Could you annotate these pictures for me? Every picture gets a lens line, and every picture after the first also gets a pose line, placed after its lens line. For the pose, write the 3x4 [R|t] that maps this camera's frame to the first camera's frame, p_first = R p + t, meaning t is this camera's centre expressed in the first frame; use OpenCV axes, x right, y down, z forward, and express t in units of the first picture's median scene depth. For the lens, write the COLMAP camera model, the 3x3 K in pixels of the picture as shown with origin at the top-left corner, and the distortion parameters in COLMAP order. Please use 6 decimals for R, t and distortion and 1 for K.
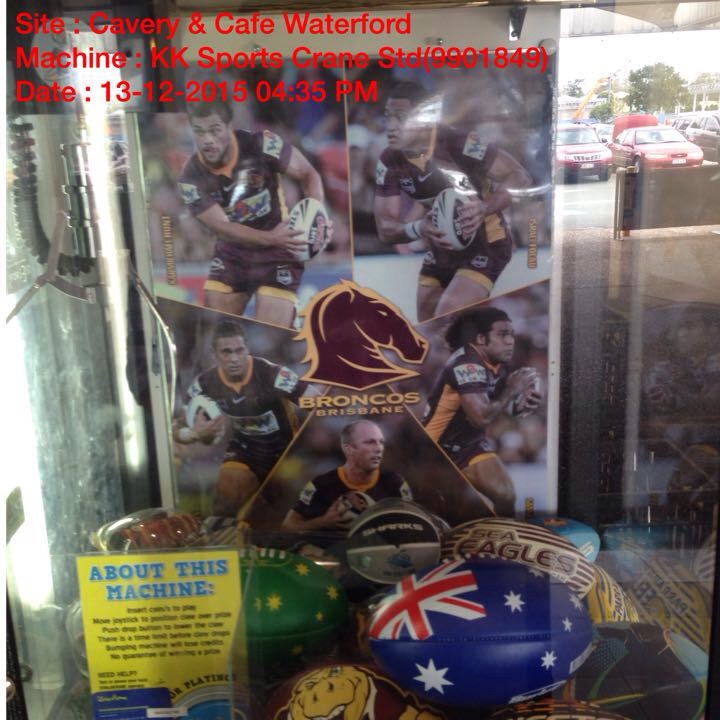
lens RADIAL K [[904.0, 0, 360.0], [0, 904.0, 360.0], [0, 0, 1]] dist [0.075540, -0.018172]
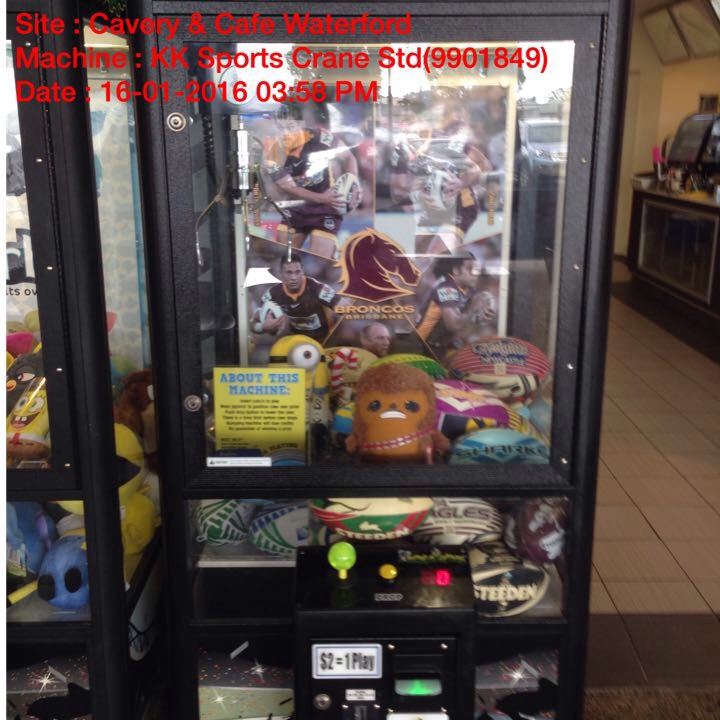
lens RADIAL K [[901.3, 0, 360.0], [0, 901.3, 360.0], [0, 0, 1]] dist [0.108675, -0.017678]
pose [[0.999157, 0.040945, -0.002921, -0.017807], [-0.040960, 0.999147, -0.005329, 0.145045], [0.002700, 0.005445, 0.999982, -0.535124]]
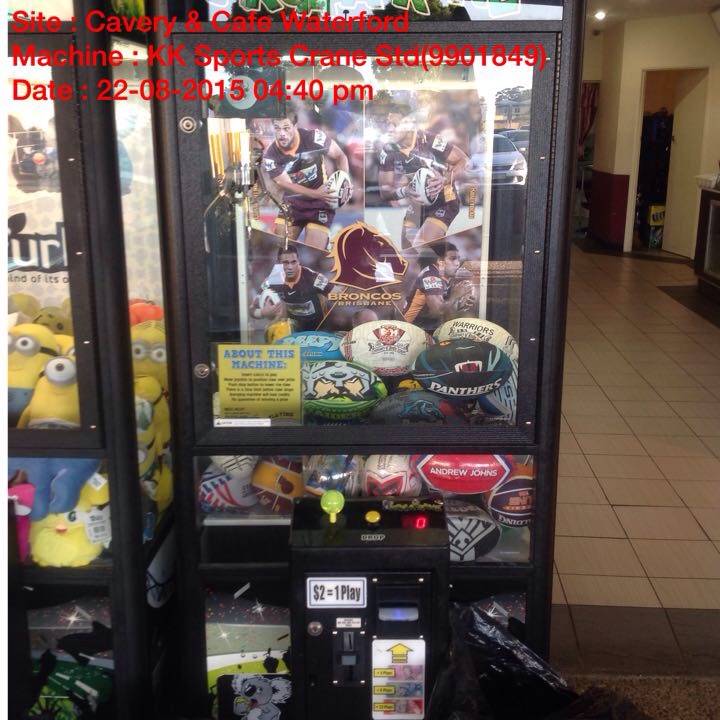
lens RADIAL K [[935.4, 0, 353.9], [0, 935.4, 376.3], [0, 0, 1]] dist [0.132653, -0.315717]
pose [[0.999146, 0.040217, -0.009474, 0.001805], [-0.040229, 0.999190, -0.000987, 0.200512], [0.009427, 0.001368, 0.999955, -0.734900]]
